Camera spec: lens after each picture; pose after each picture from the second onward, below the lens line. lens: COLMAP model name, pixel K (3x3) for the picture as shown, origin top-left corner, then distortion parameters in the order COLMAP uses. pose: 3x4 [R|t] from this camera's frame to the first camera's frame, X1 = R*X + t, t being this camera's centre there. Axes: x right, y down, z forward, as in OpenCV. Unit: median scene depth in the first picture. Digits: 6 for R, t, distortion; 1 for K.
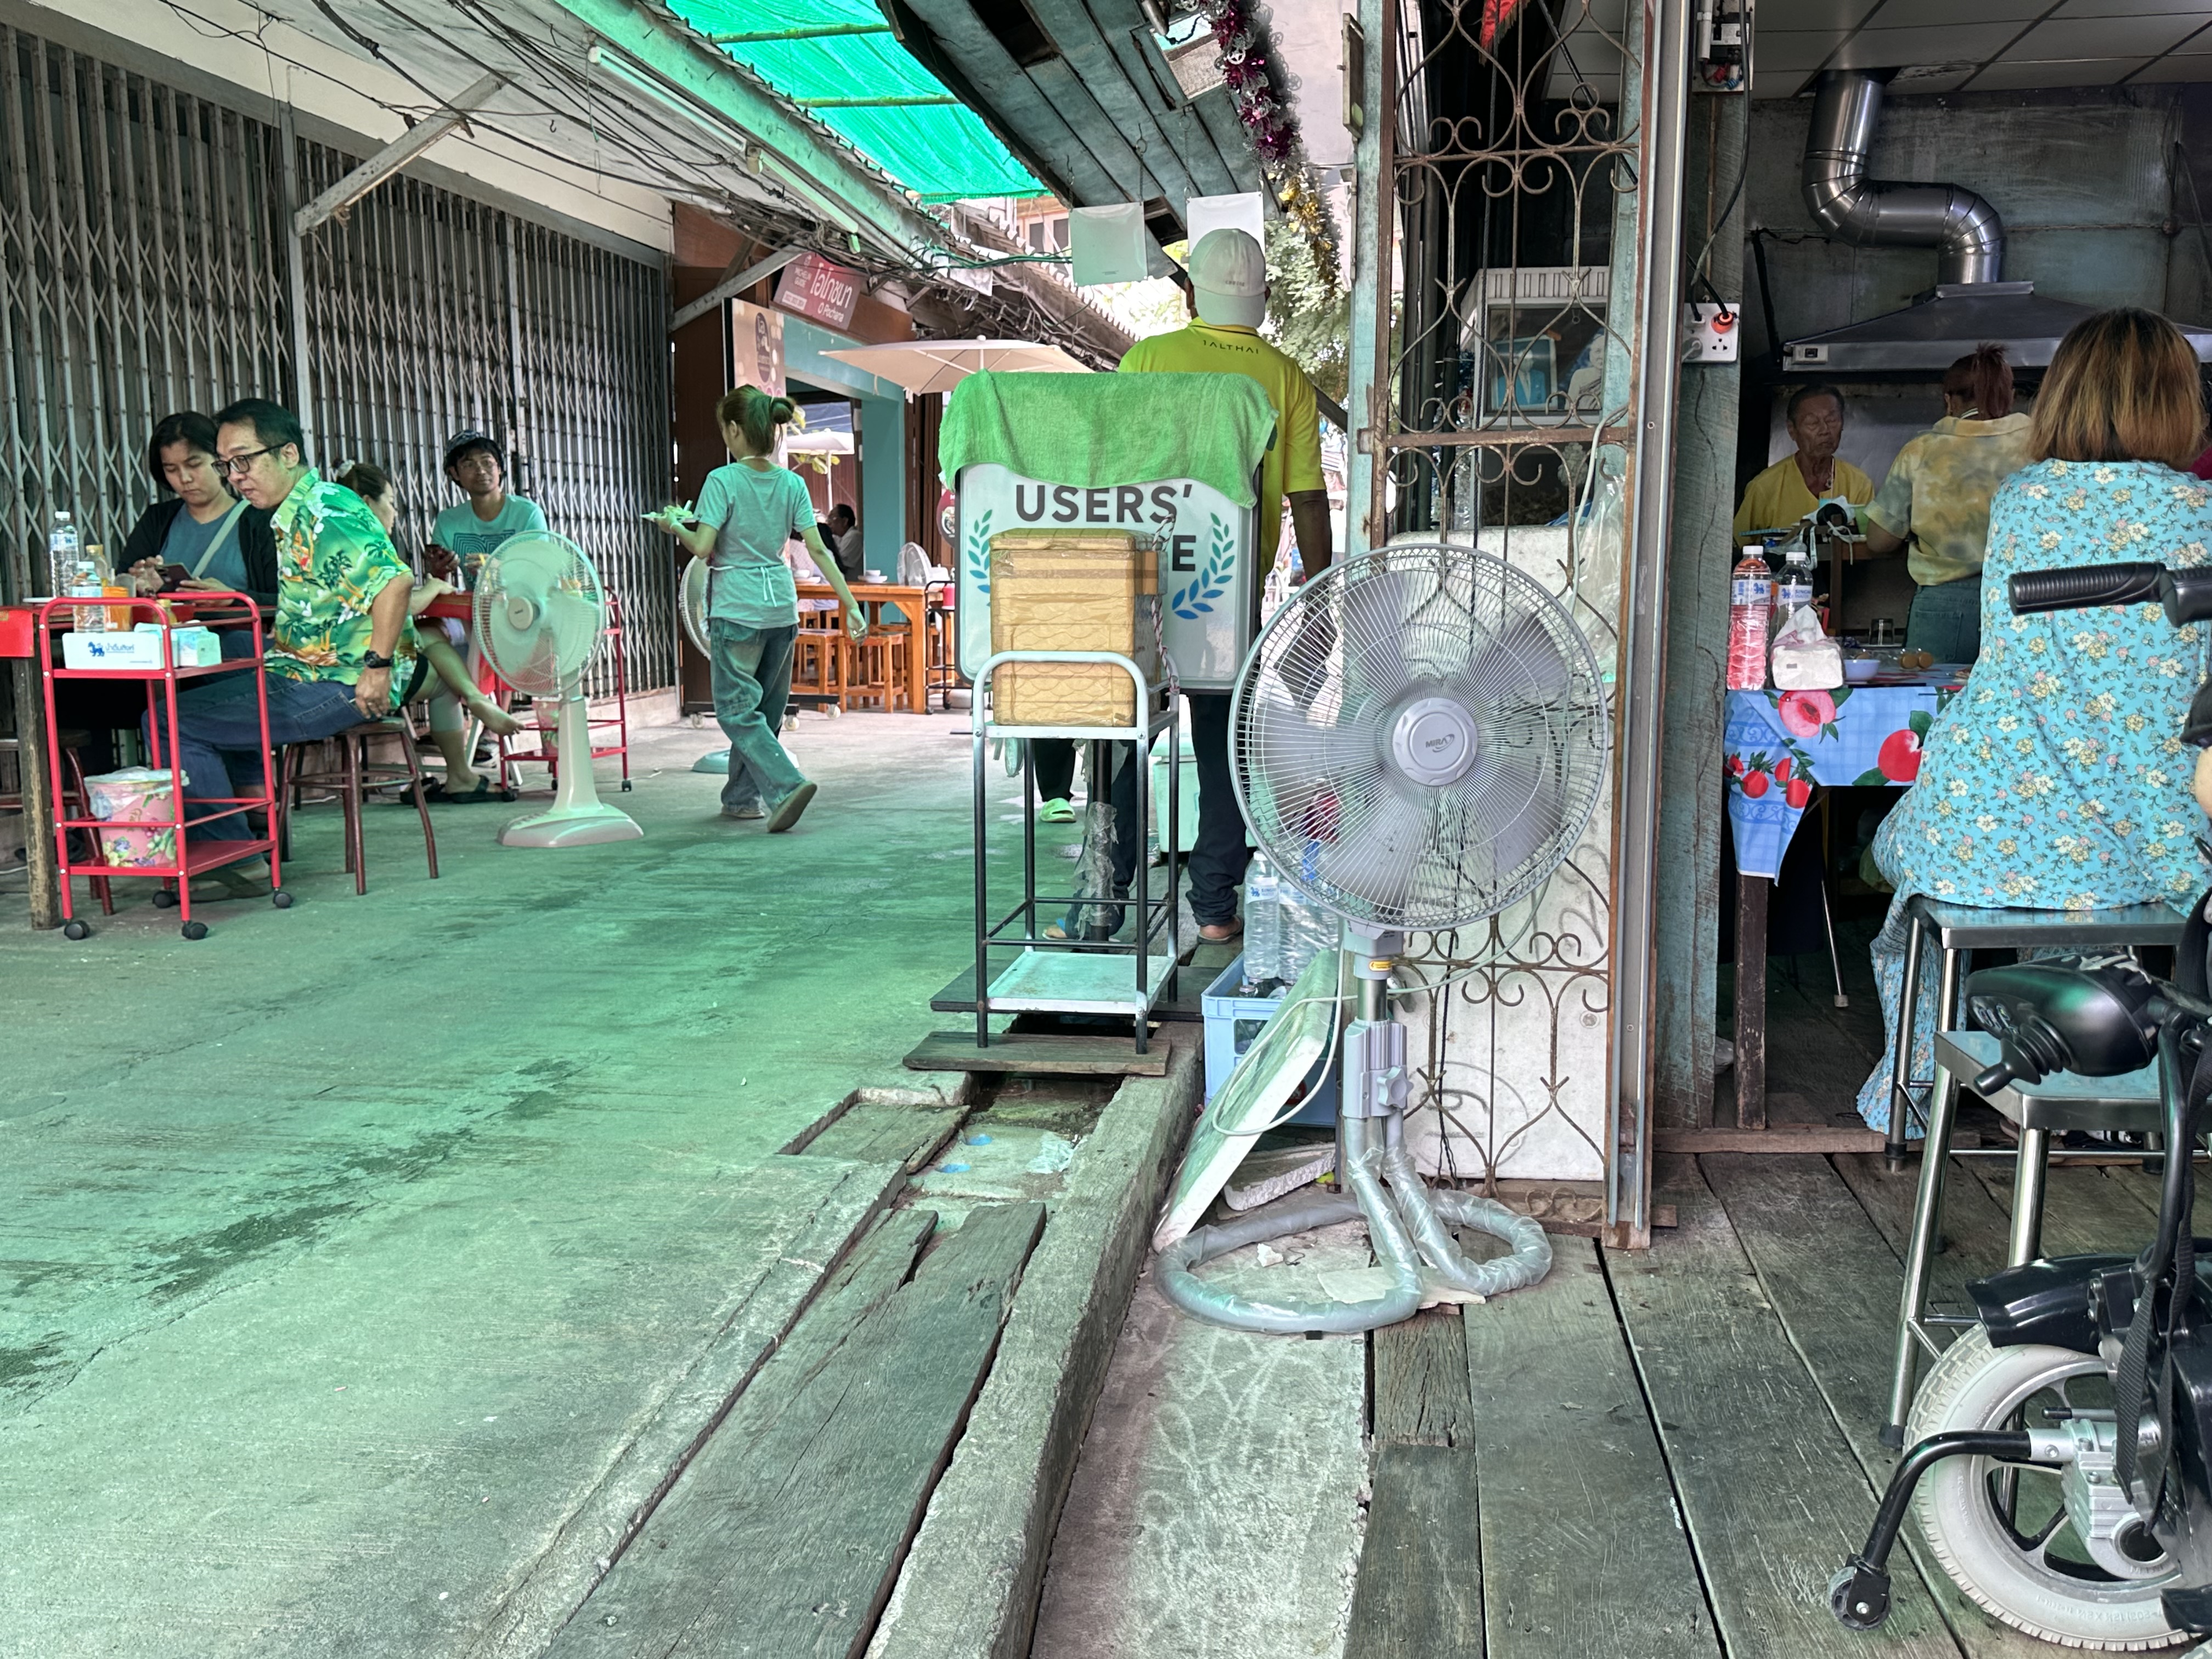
lens RADIAL K [[1918.4, 0, 1098.6], [0, 1918.4, 708.1], [0, 0, 1]] dist [0.226465, -0.004736]
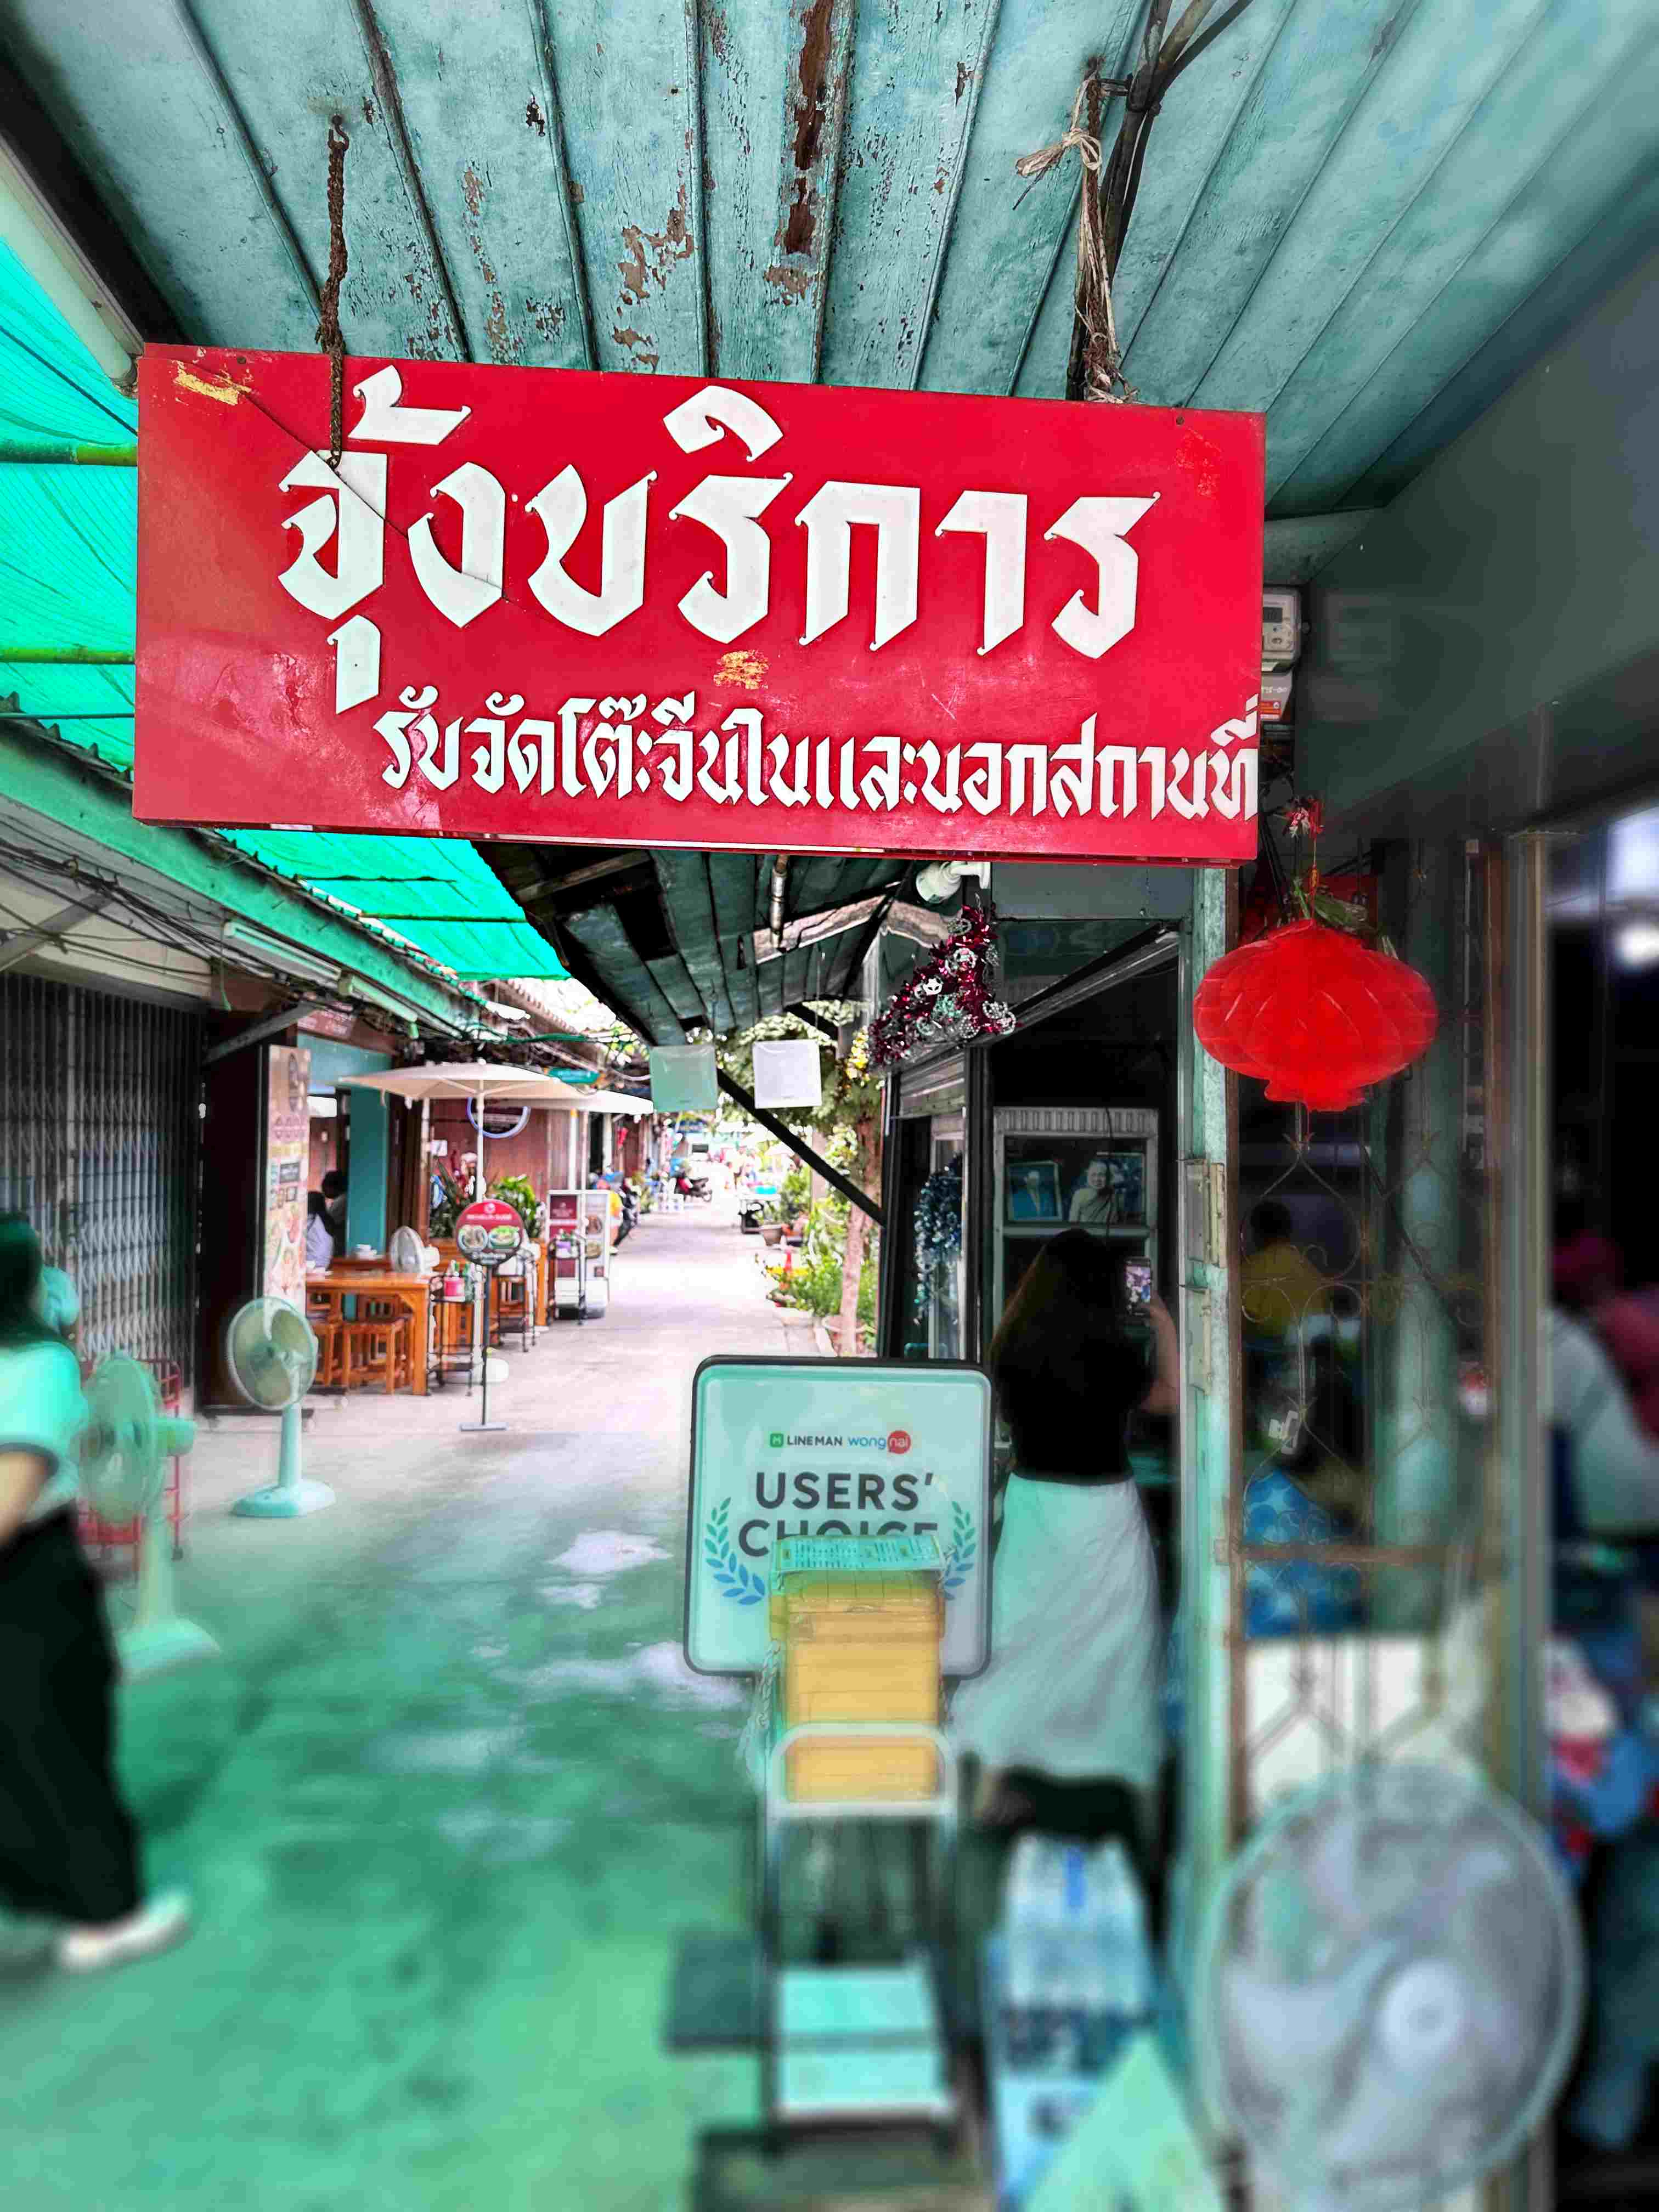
lens RADIAL K [[1566.7, 0, 829.5], [0, 1566.7, 1106.0], [0, 0, 1]] dist [0.159190, -0.167482]
pose [[0.981654, 0.009569, 0.190433, -0.095210], [0.014425, 0.992151, -0.124211, -0.117759], [-0.190127, 0.124679, 0.973810, 0.099275]]
